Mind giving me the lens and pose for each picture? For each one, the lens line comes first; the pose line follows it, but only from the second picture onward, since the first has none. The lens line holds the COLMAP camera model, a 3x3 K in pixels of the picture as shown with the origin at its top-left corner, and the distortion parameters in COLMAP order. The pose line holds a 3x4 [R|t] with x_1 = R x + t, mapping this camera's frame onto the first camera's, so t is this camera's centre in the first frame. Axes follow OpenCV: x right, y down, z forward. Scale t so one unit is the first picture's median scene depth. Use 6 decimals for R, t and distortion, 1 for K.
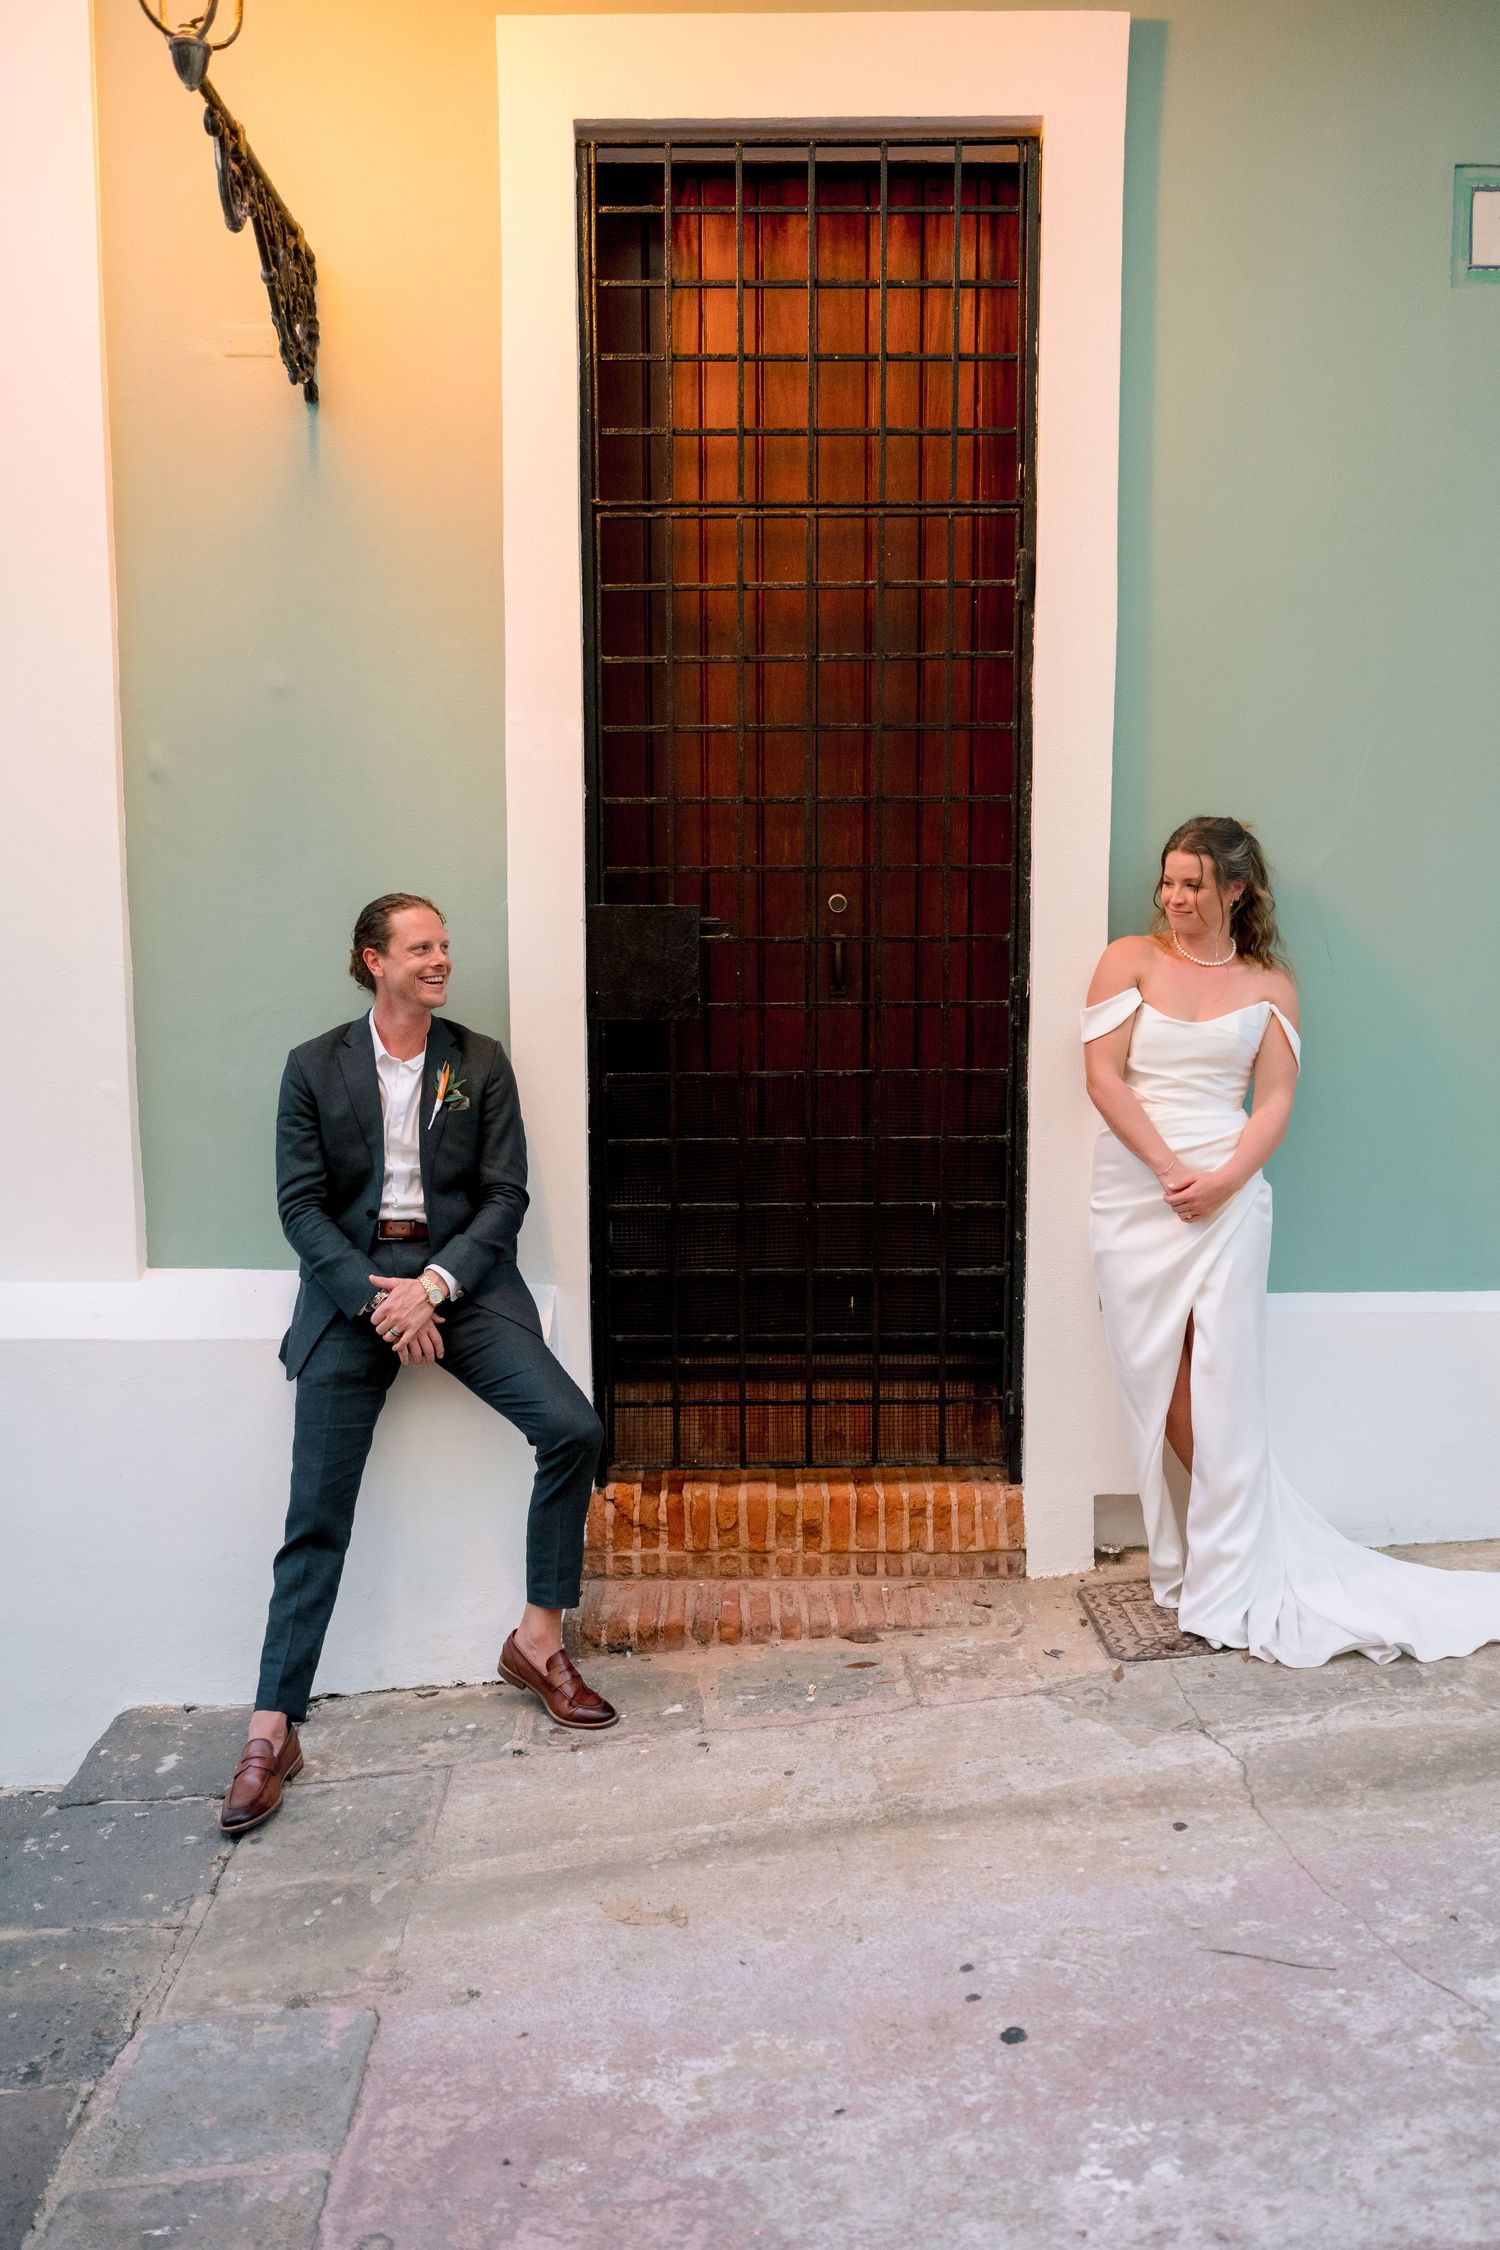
lens RADIAL K [[1781.9, 0, 721.6], [0, 1781.9, 1126.0], [0, 0, 1]] dist [-0.011067, -0.000373]
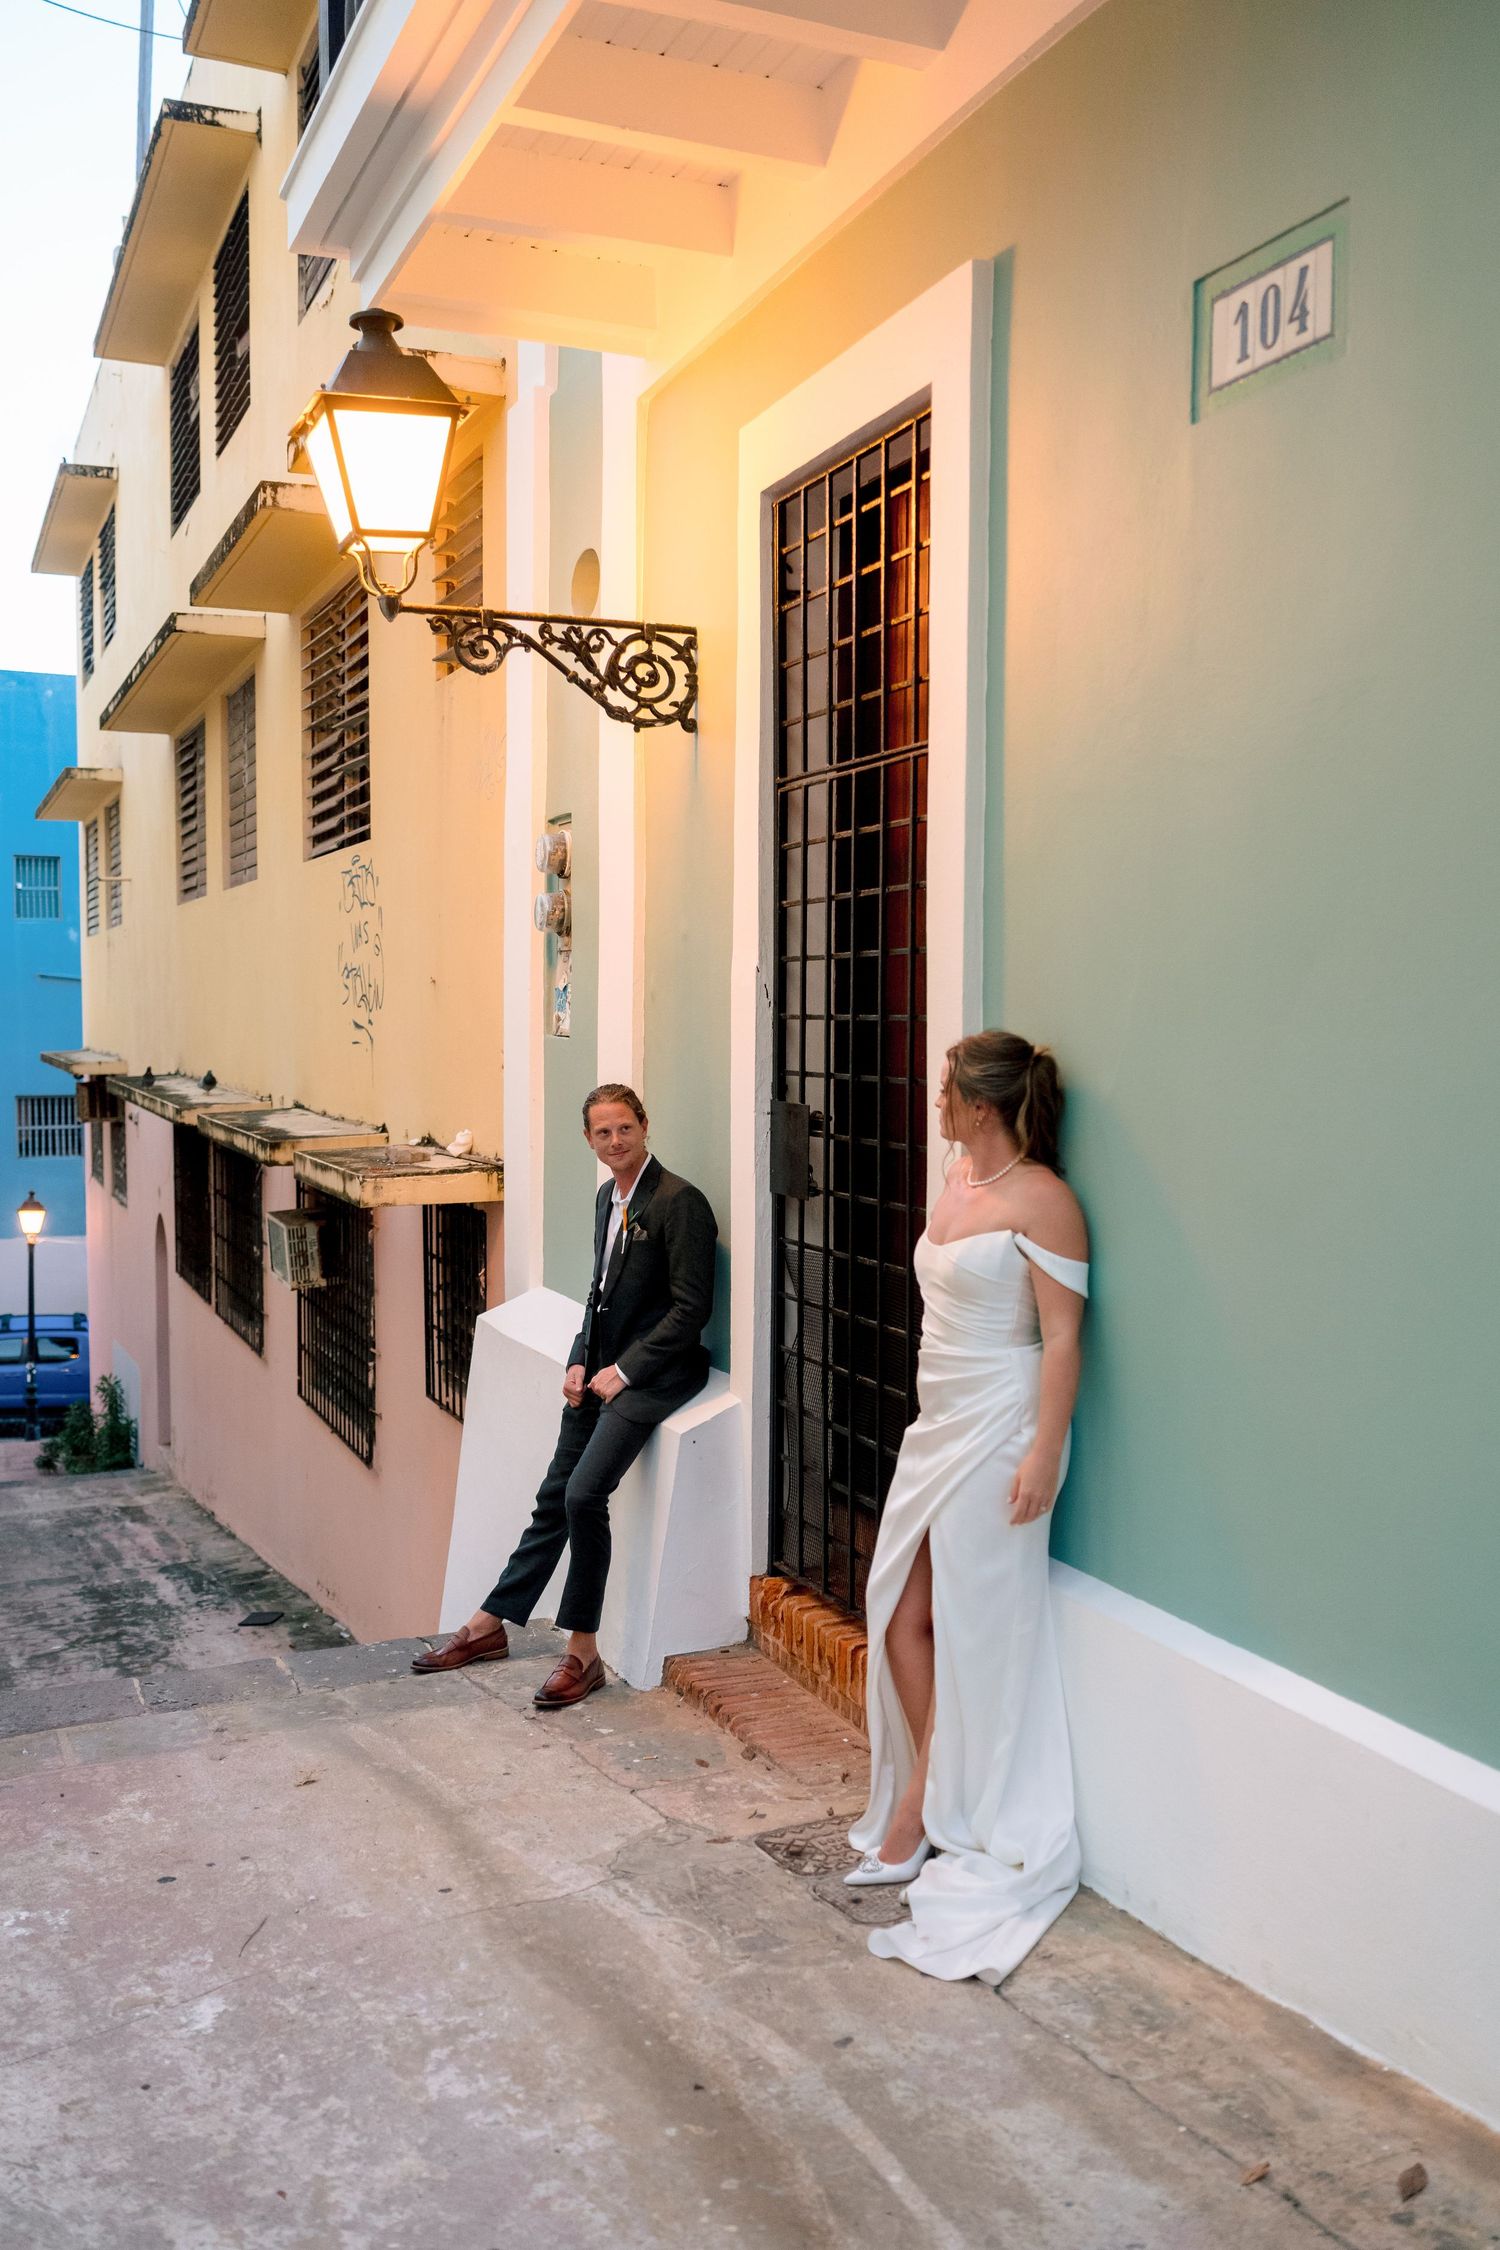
lens RADIAL K [[1781.9, 0, 721.6], [0, 1781.9, 1126.0], [0, 0, 1]] dist [-0.011067, -0.000373]
pose [[0.421732, 0.063691, -0.904481, 1.324664], [-0.111439, 0.993608, 0.018007, -0.159540], [0.899846, 0.093201, 0.426134, 0.567381]]
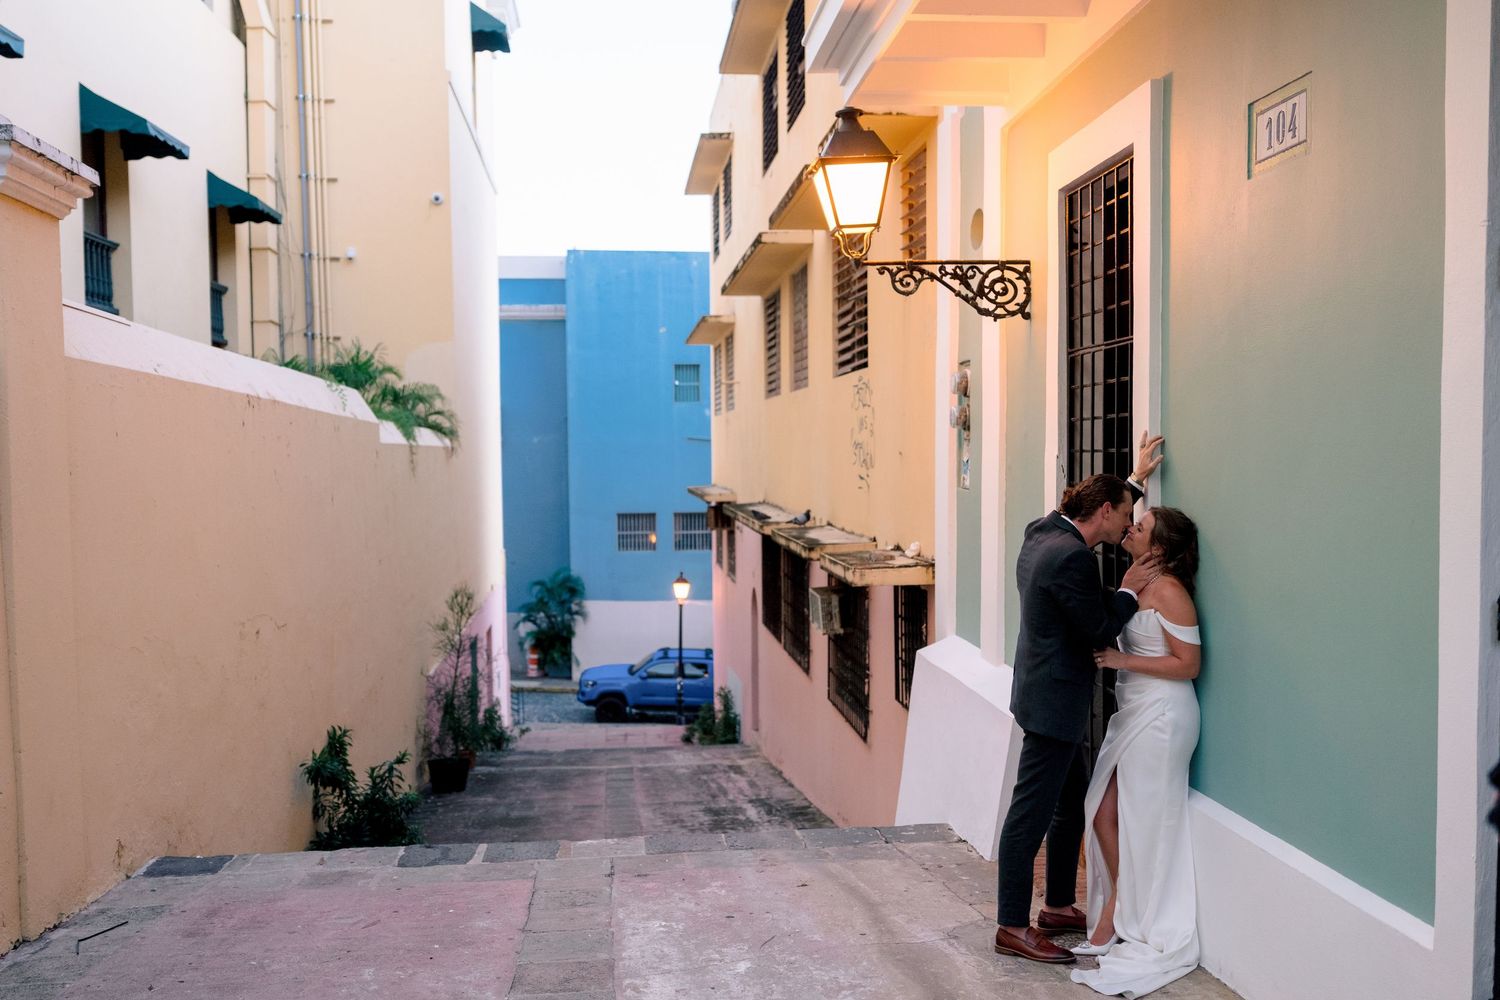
lens RADIAL K [[1206.3, 0, 750.0], [0, 1206.3, 500.0], [0, 0, 1]] dist [-0.012878, 0.000027]
pose [[0.120456, 0.039637, -0.991927, 1.723497], [-0.108632, 0.993728, 0.026517, -0.203165], [0.986757, 0.104561, 0.124006, 0.552347]]
